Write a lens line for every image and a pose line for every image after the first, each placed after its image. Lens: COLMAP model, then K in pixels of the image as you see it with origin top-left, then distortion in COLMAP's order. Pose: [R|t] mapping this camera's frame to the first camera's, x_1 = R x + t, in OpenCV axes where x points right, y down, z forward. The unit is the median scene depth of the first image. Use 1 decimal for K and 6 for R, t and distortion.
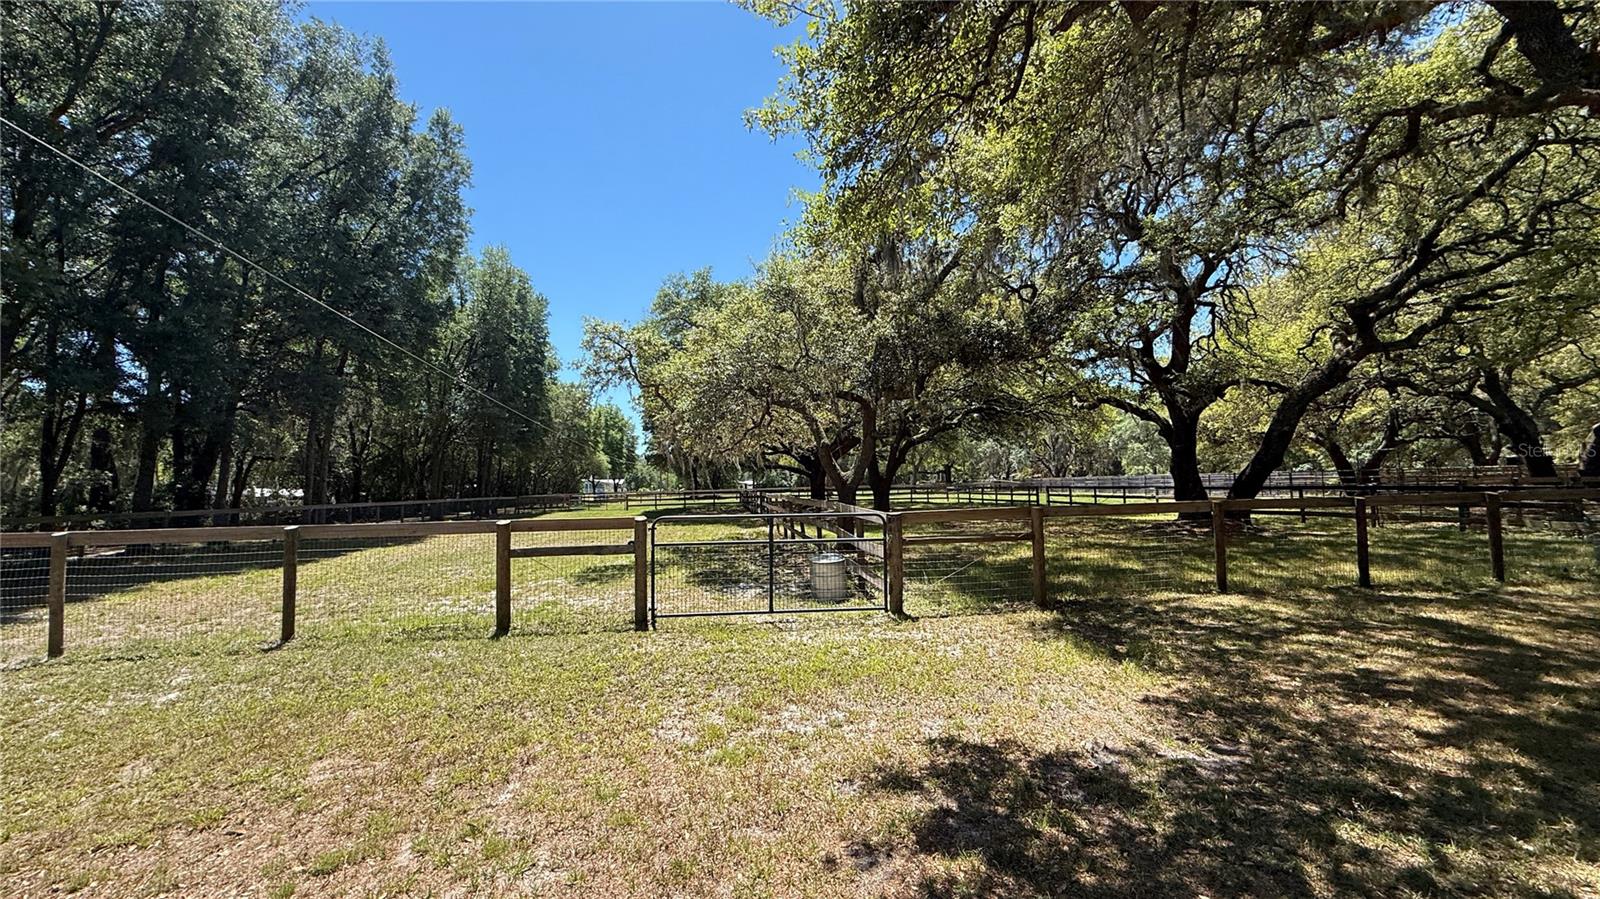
lens RADIAL K [[634.7, 0, 802.7], [0, 634.7, 446.4], [0, 0, 1]] dist [-0.000522, 0.000948]
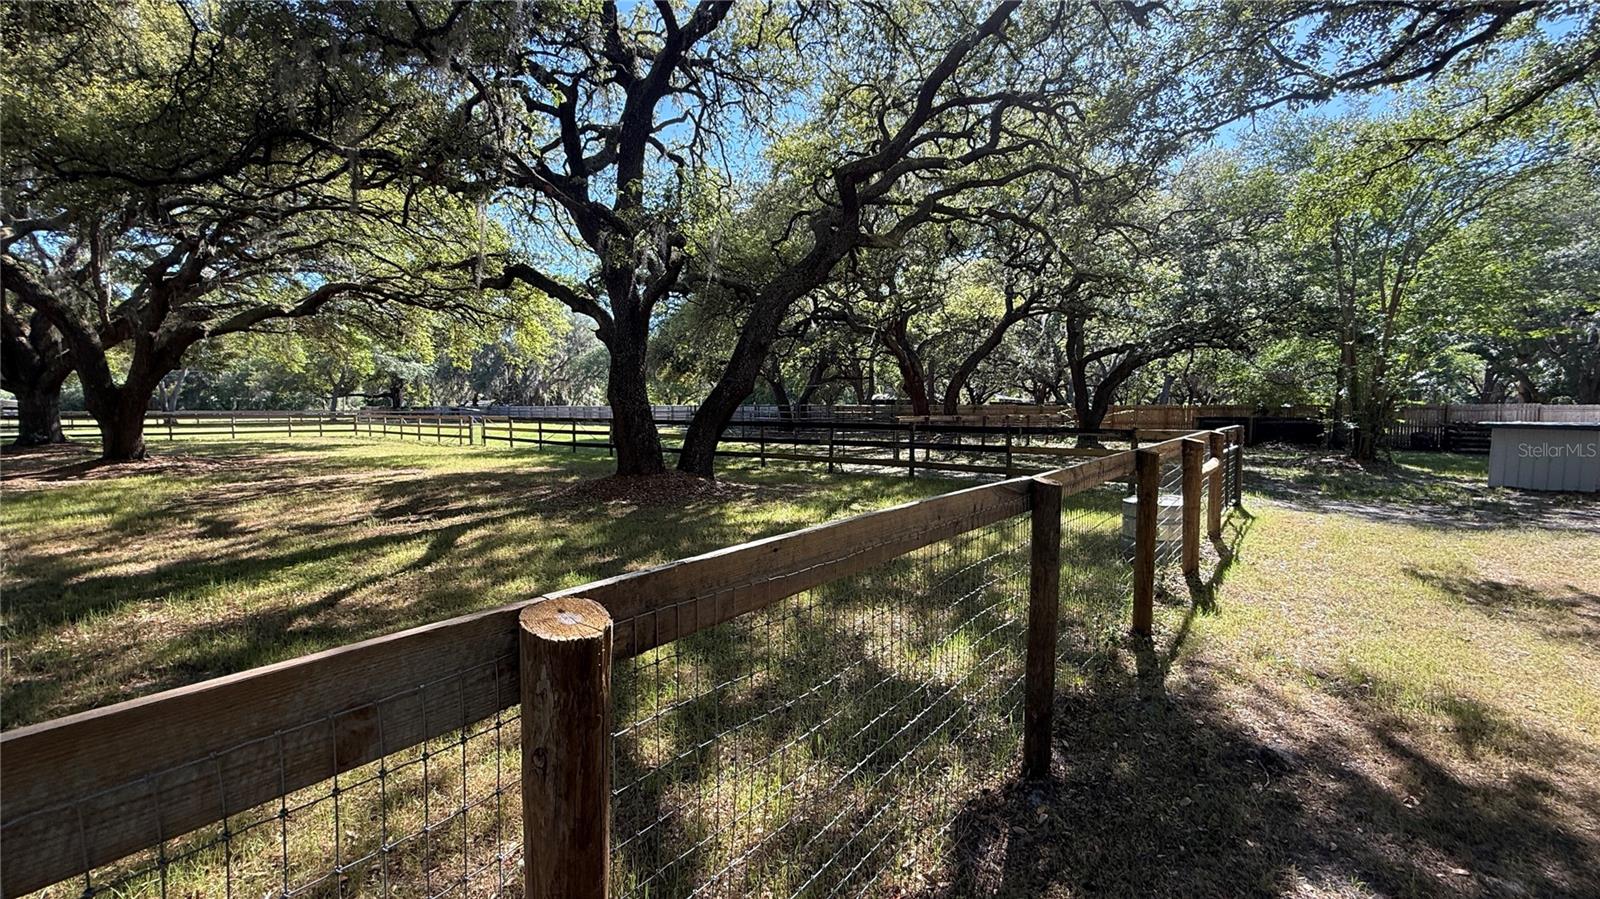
lens RADIAL K [[634.7, 0, 793.0], [0, 634.7, 448.8], [0, 0, 1]] dist [-0.000522, 0.000948]
pose [[0.733181, -0.012016, 0.679927, 0.255775], [-0.063475, 0.994269, 0.086019, 0.023680], [-0.677064, -0.106226, 0.728217, 0.369862]]
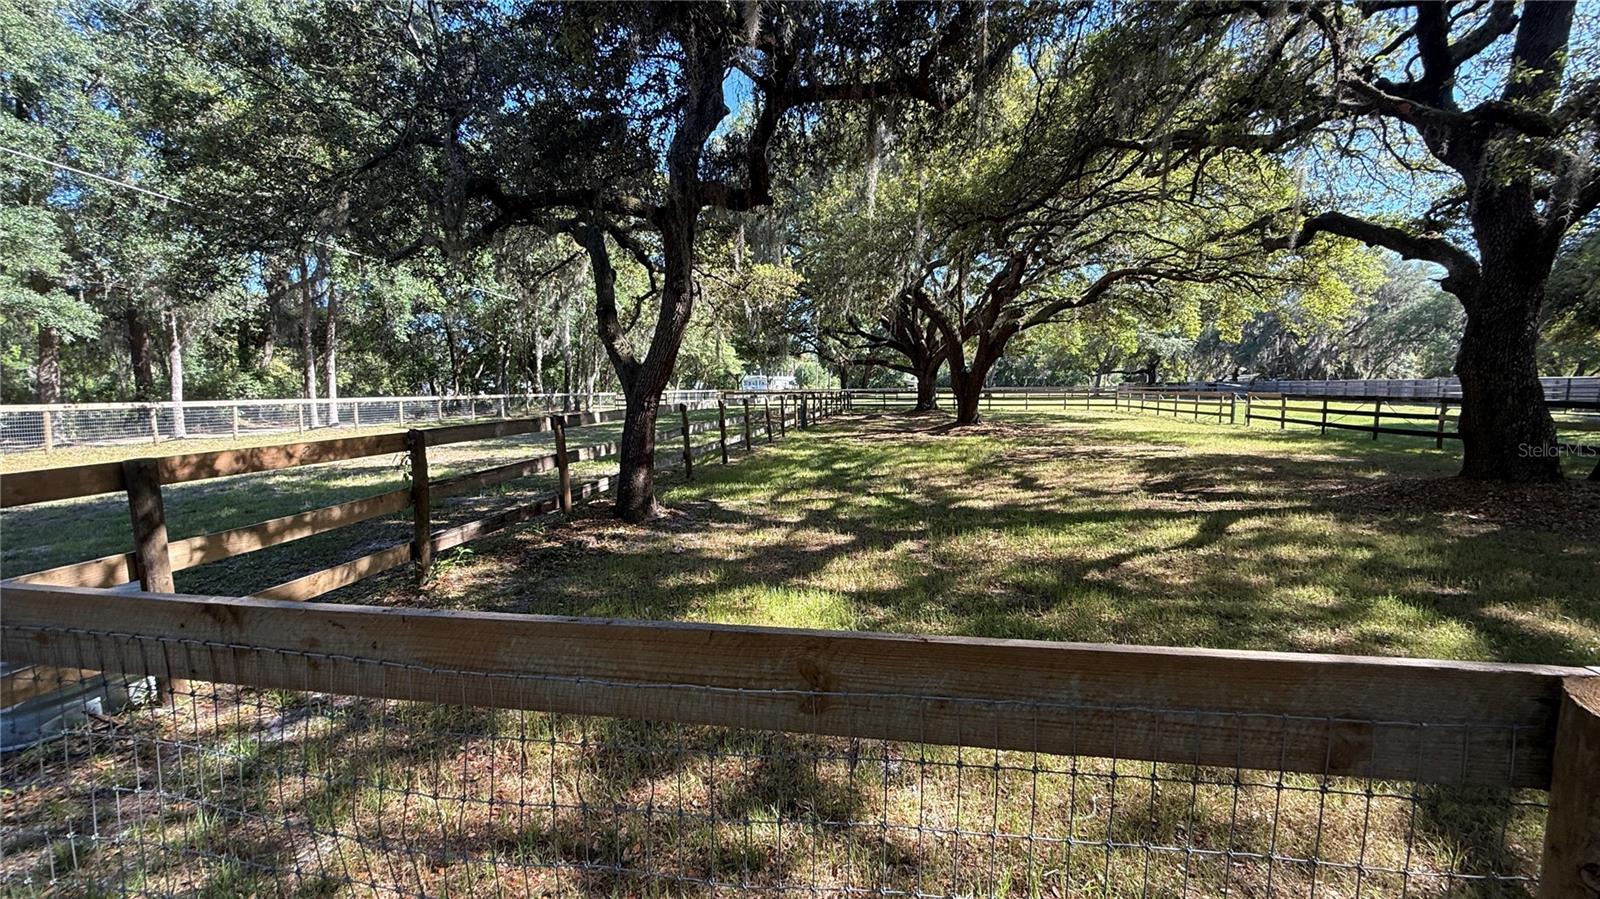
lens RADIAL K [[634.7, 0, 798.5], [0, 634.7, 449.8], [0, 0, 1]] dist [-0.000522, 0.000948]
pose [[0.951245, 0.054168, -0.303644, 0.241225], [-0.003438, 0.986259, 0.165173, 0.021616], [0.308418, -0.156076, 0.938359, 0.369590]]
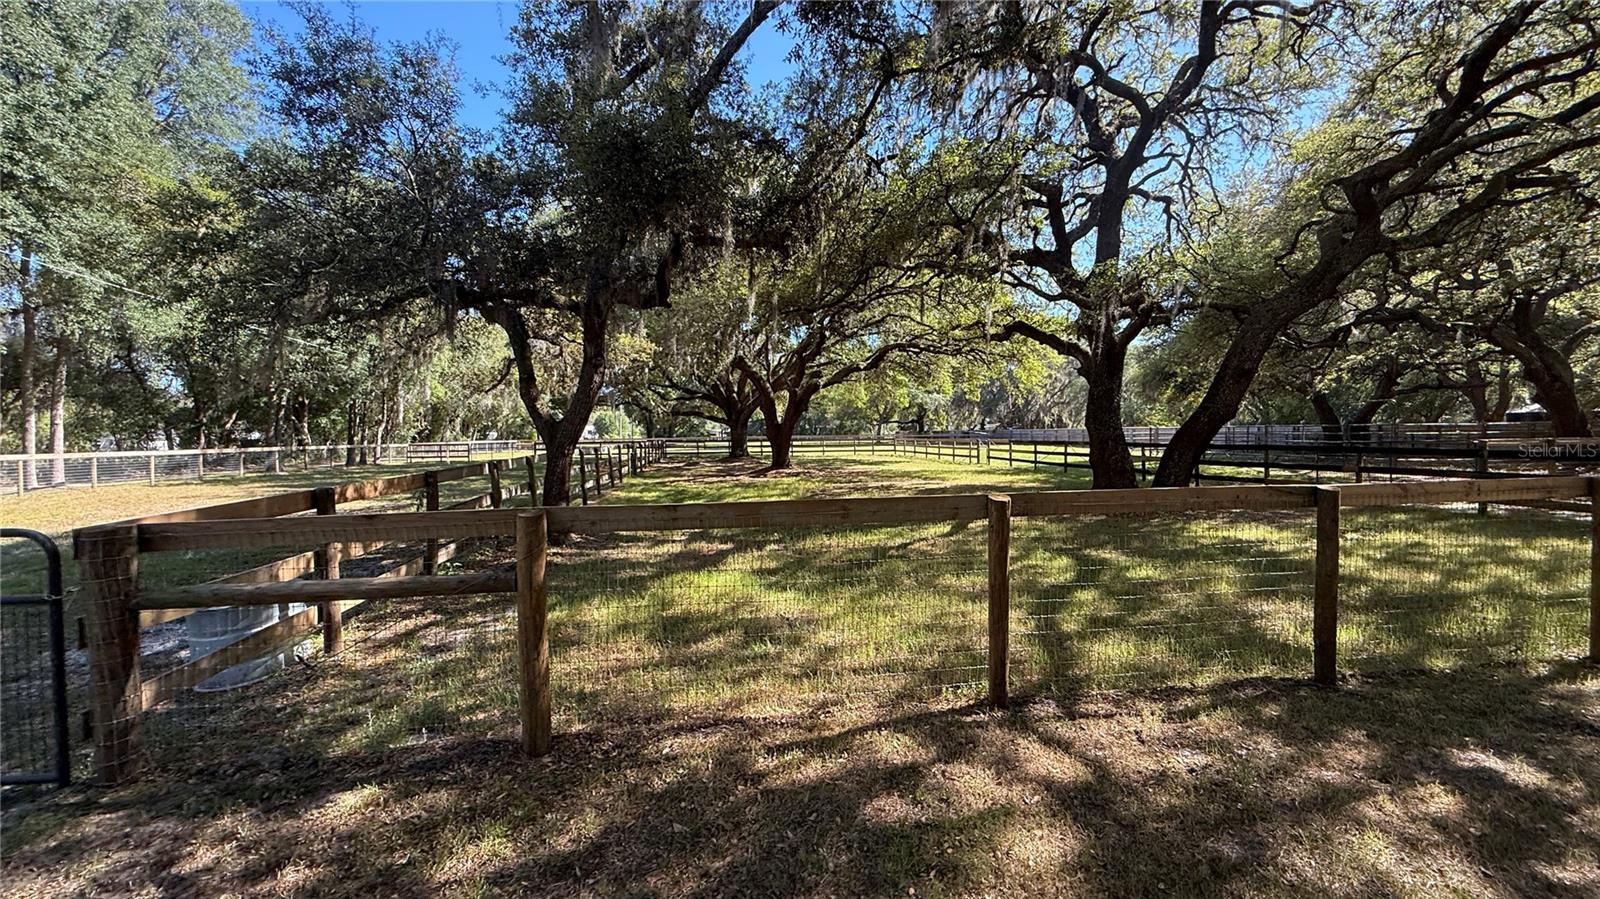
lens RADIAL K [[634.7, 0, 796.8], [0, 634.7, 449.1], [0, 0, 1]] dist [-0.000522, 0.000948]
pose [[0.999824, 0.018751, -0.000245, 0.215651], [-0.018663, 0.996252, 0.084458, 0.012566], [0.001828, -0.084438, 0.996427, 0.232060]]
